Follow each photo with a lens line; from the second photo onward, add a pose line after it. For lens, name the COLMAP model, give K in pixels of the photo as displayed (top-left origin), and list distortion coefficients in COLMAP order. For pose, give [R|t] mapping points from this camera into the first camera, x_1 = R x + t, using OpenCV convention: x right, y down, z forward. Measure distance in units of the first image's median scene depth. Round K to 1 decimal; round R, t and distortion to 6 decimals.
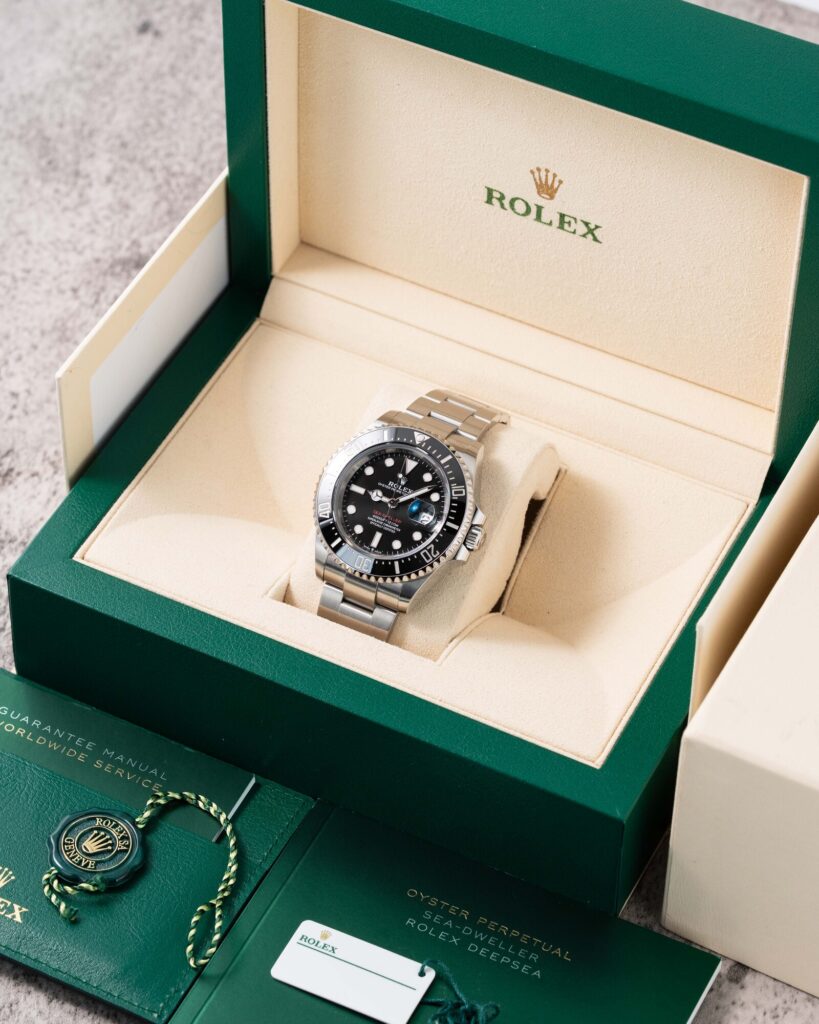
lens RADIAL K [[5119.5, 0, 408.4], [0, 5119.5, 512.9], [0, 0, 1]] dist [-0.008740, 0.000000]
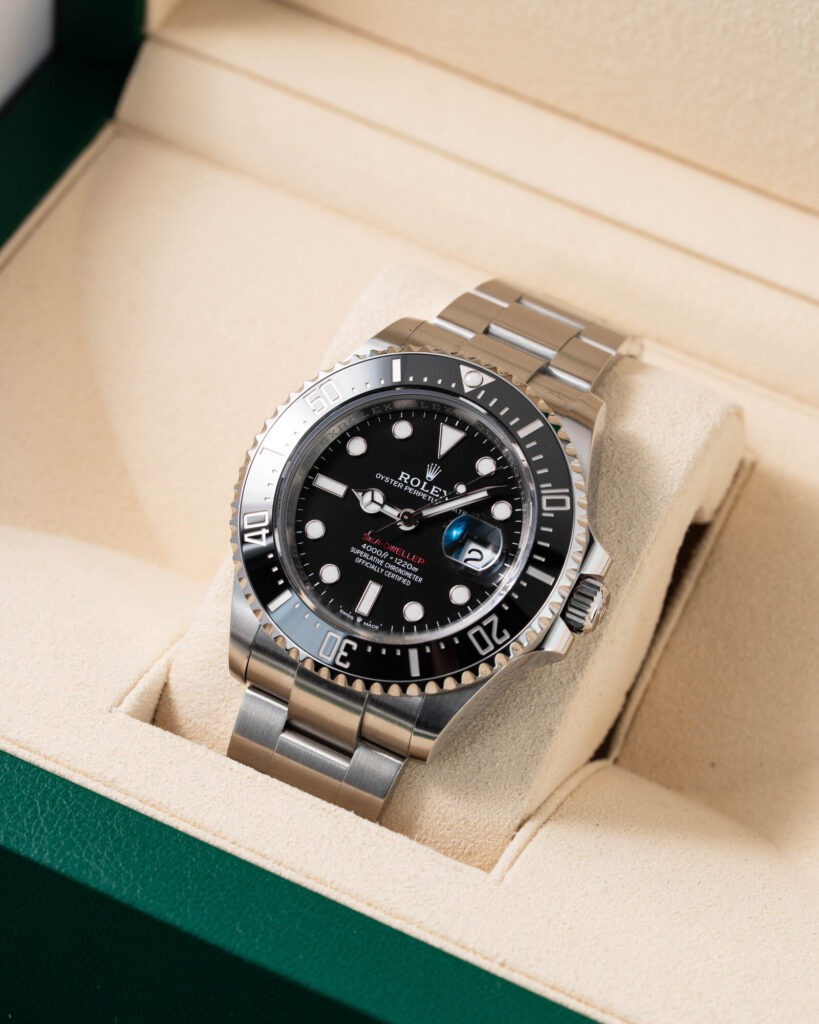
lens RADIAL K [[5119.5, 0, 411.0], [0, 5119.5, 509.3], [0, 0, 1]] dist [-0.008740, 0.000000]
pose [[0.997429, 0.044146, 0.056450, -0.028260], [-0.044360, 0.999012, 0.002548, -0.003964], [-0.056281, -0.005045, 0.998402, 0.540834]]
